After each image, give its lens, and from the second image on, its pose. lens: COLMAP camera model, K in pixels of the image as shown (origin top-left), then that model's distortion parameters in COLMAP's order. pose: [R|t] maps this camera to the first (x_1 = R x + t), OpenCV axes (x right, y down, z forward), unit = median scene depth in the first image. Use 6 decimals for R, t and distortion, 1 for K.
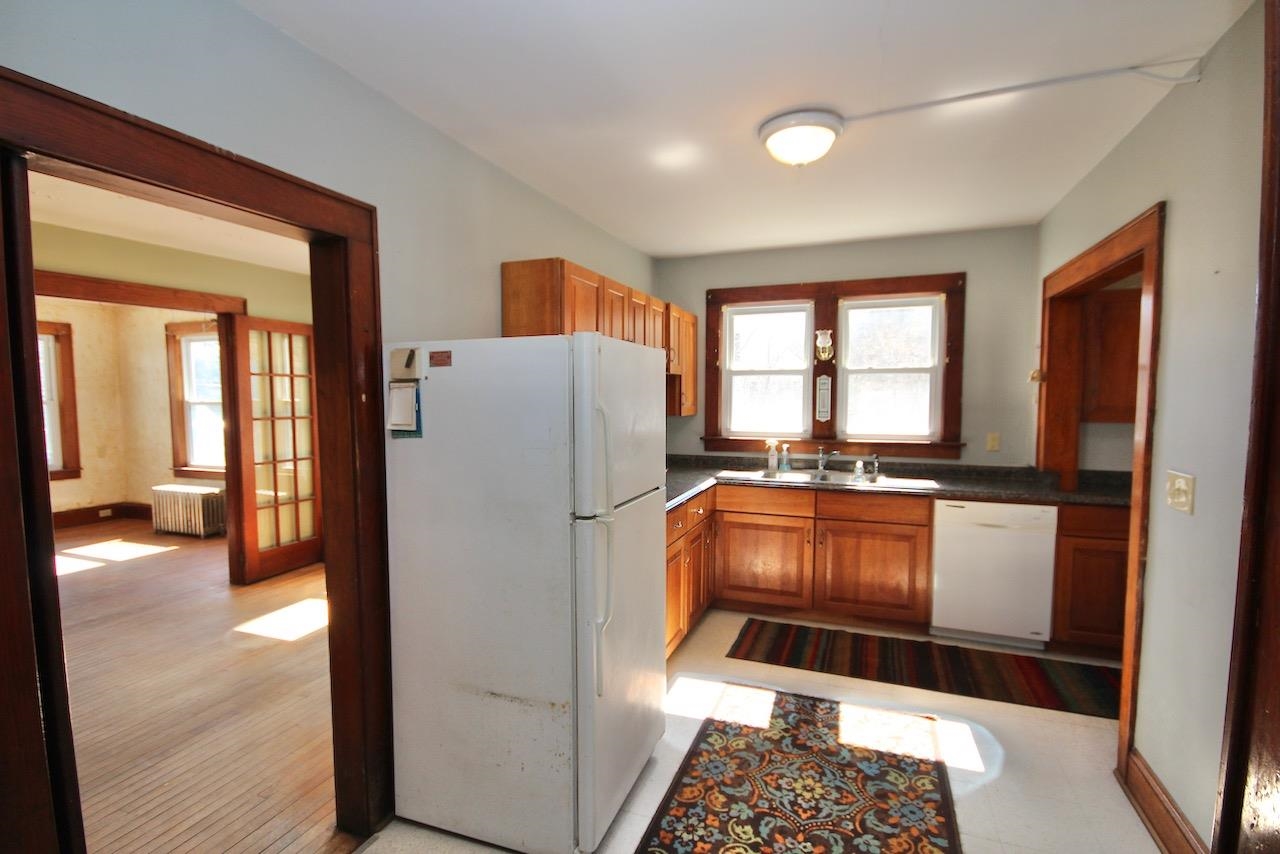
lens RADIAL K [[591.4, 0, 638.3], [0, 591.4, 435.5], [0, 0, 1]] dist [-0.001612, -0.001503]
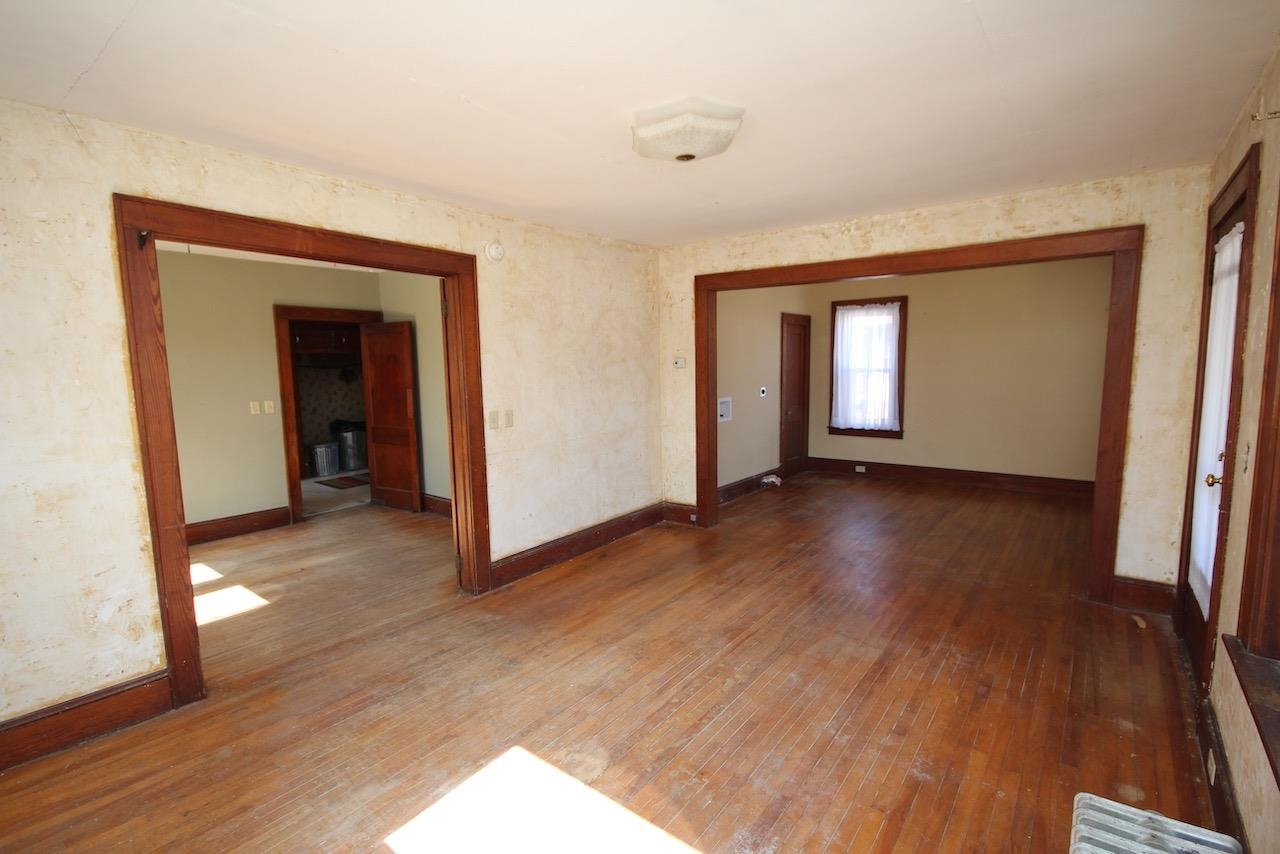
lens RADIAL K [[591.4, 0, 647.8], [0, 591.4, 432.6], [0, 0, 1]] dist [-0.001612, -0.001503]
pose [[-0.958304, -0.020444, 0.285019, -0.949160], [0.034597, 0.981799, 0.186746, -0.077968], [-0.283649, 0.188820, -0.940154, 1.025847]]
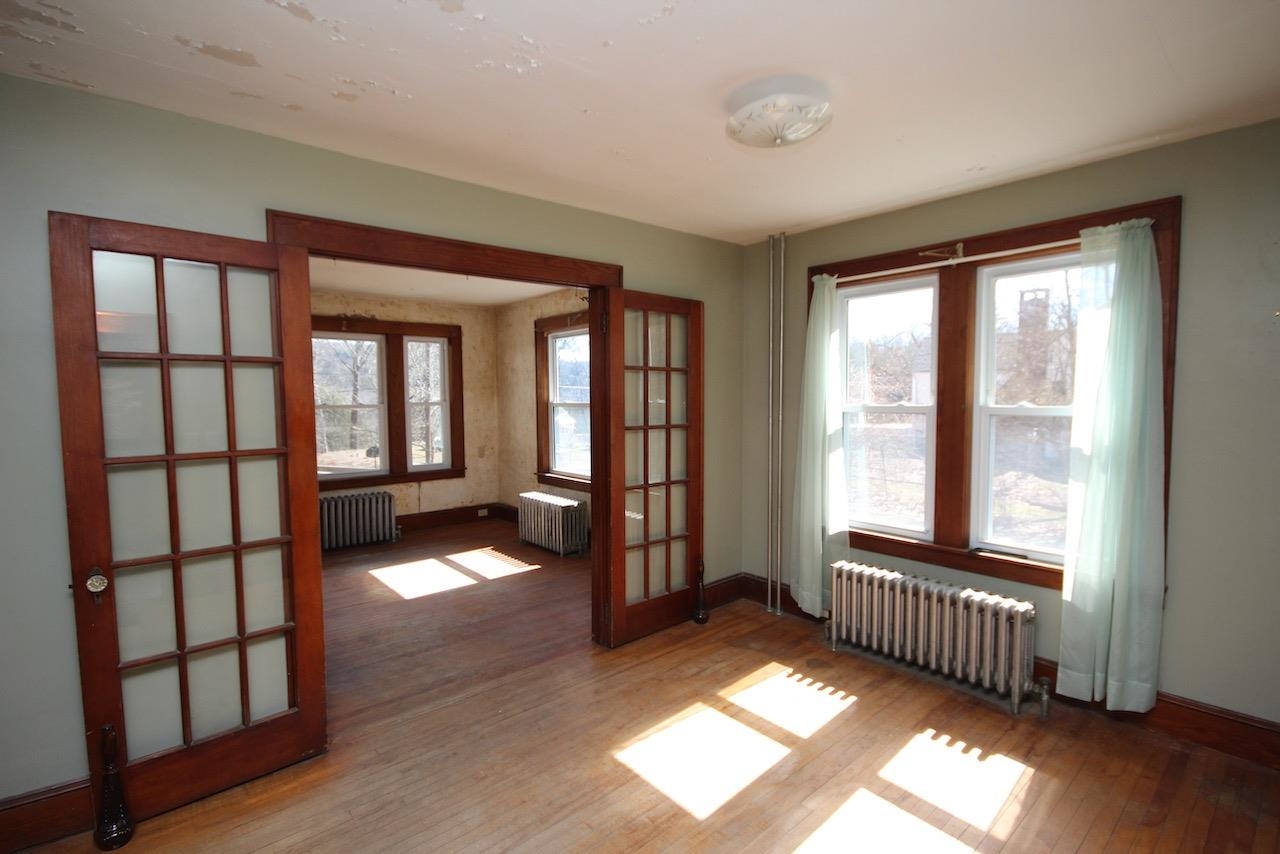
lens RADIAL K [[591.4, 0, 643.5], [0, 591.4, 434.9], [0, 0, 1]] dist [-0.001612, -0.001503]
pose [[0.880929, 0.029463, -0.472330, -0.206079], [-0.029065, 0.999544, 0.008142, -0.020239], [0.472355, 0.006556, 0.881384, 0.261993]]
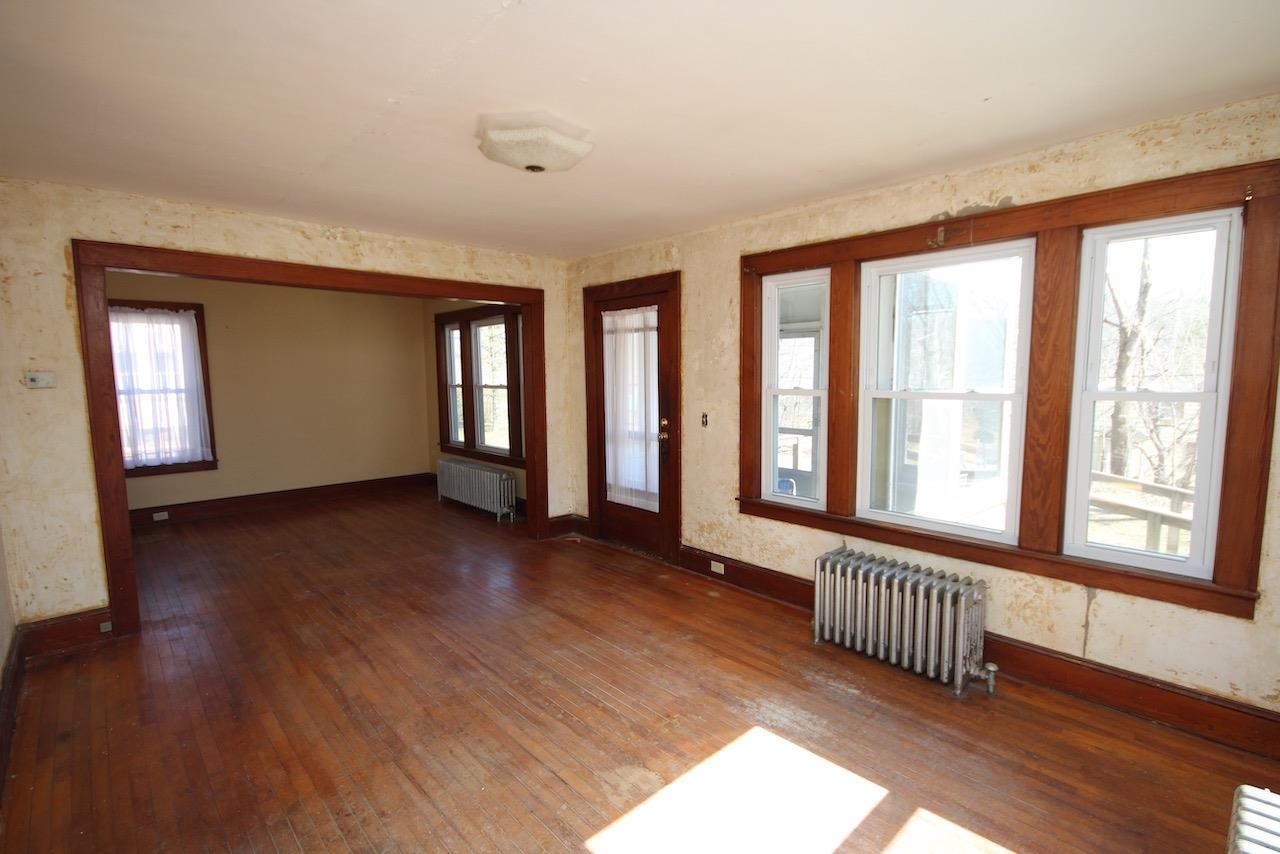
lens RADIAL K [[591.4, 0, 640.1], [0, 591.4, 430.3], [0, 0, 1]] dist [-0.001612, -0.001503]
pose [[-0.439544, 0.088662, -0.893834, -0.526498], [-0.056436, 0.990424, 0.125996, -0.063983], [0.896446, 0.105825, -0.430331, 0.867510]]
